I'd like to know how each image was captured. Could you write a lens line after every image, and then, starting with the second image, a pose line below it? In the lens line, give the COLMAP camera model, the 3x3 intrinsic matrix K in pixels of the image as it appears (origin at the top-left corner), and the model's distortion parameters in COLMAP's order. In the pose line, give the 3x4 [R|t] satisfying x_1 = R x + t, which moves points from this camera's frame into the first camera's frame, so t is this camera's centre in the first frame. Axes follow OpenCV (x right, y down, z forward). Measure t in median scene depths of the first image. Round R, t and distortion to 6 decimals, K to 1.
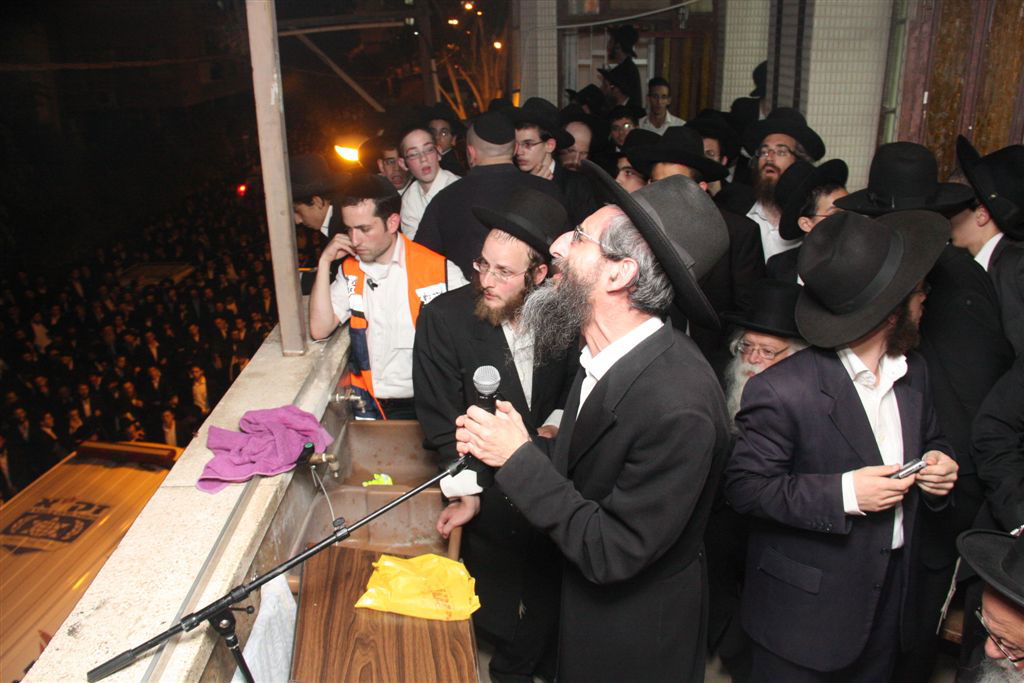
lens RADIAL K [[855.2, 0, 510.0], [0, 855.2, 347.3], [0, 0, 1]] dist [-0.177326, 0.137750]
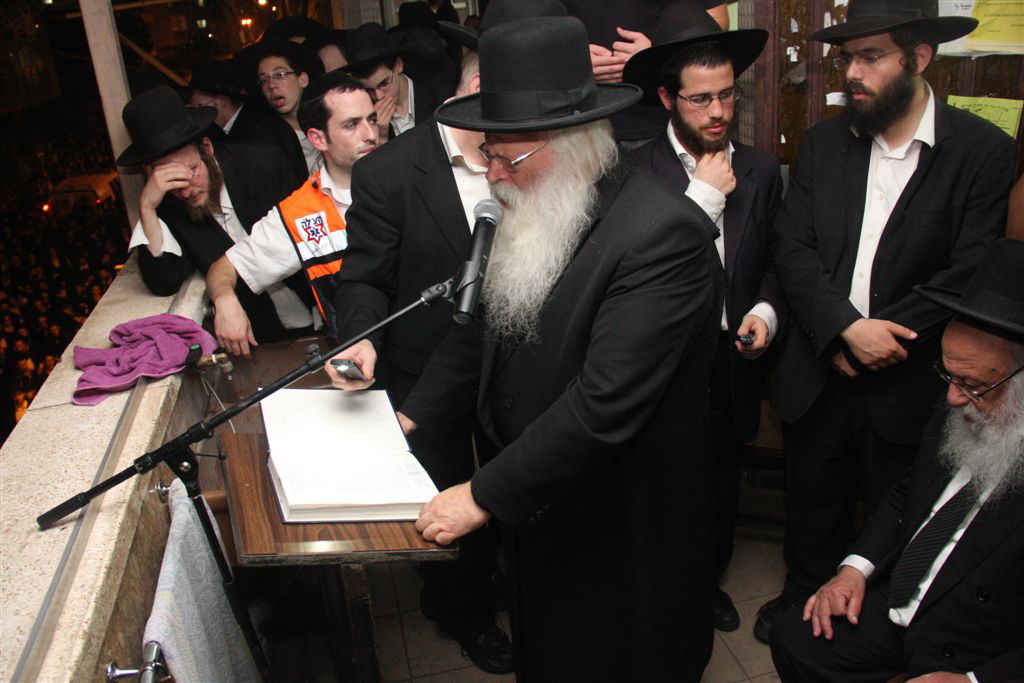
lens RADIAL K [[855.2, 0, 510.0], [0, 855.2, 347.3], [0, 0, 1]] dist [-0.177326, 0.137750]
pose [[0.973188, -0.138097, 0.183944, -0.067170], [0.134506, 0.990399, 0.031919, 0.114390], [-0.186586, -0.006322, 0.982418, 0.066623]]
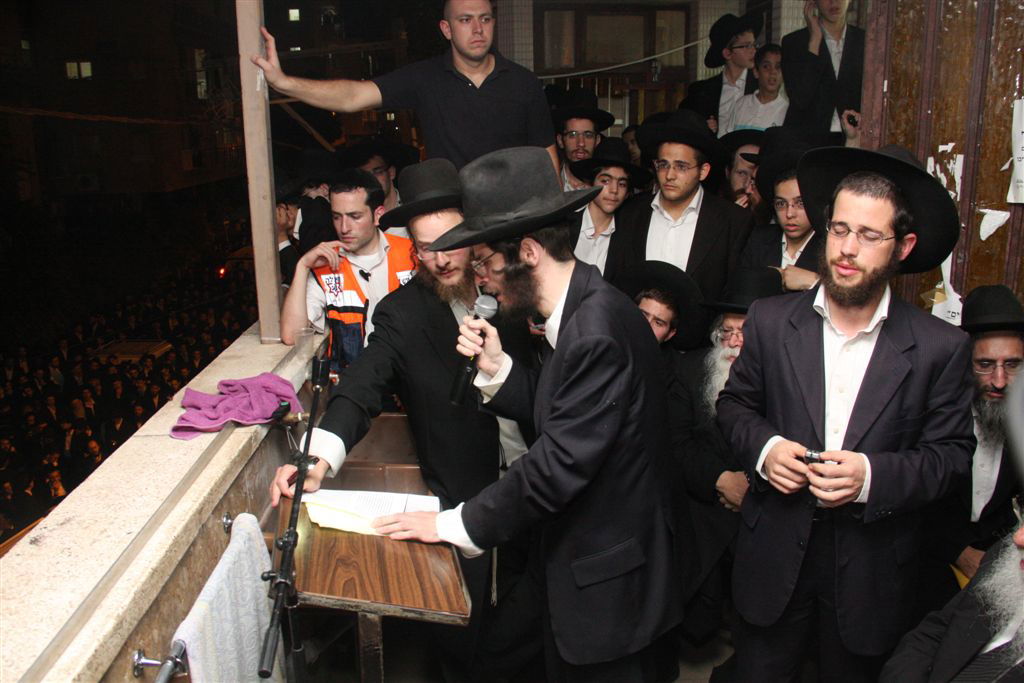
lens RADIAL K [[859.2, 0, 508.2], [0, 859.2, 342.5], [0, 0, 1]] dist [-0.169617, 0.136151]
pose [[0.999759, -0.001128, 0.021927, 0.002352], [0.003532, 0.993937, -0.109895, 0.133640], [-0.021670, 0.109946, 0.993701, -0.004564]]
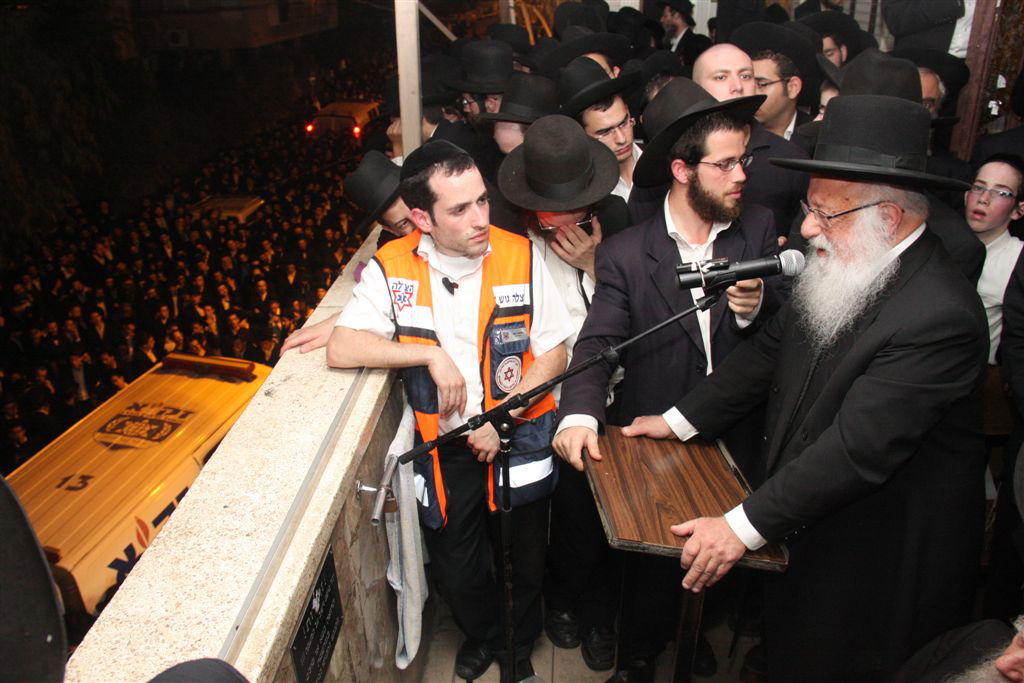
lens RADIAL K [[846.7, 0, 510.1], [0, 846.7, 351.0], [0, 0, 1]] dist [-0.195136, 0.158890]
pose [[0.997298, 0.039711, -0.061806, -0.059408], [-0.035599, 0.997167, 0.066267, 0.113228], [0.064262, -0.063888, 0.995886, -0.133884]]
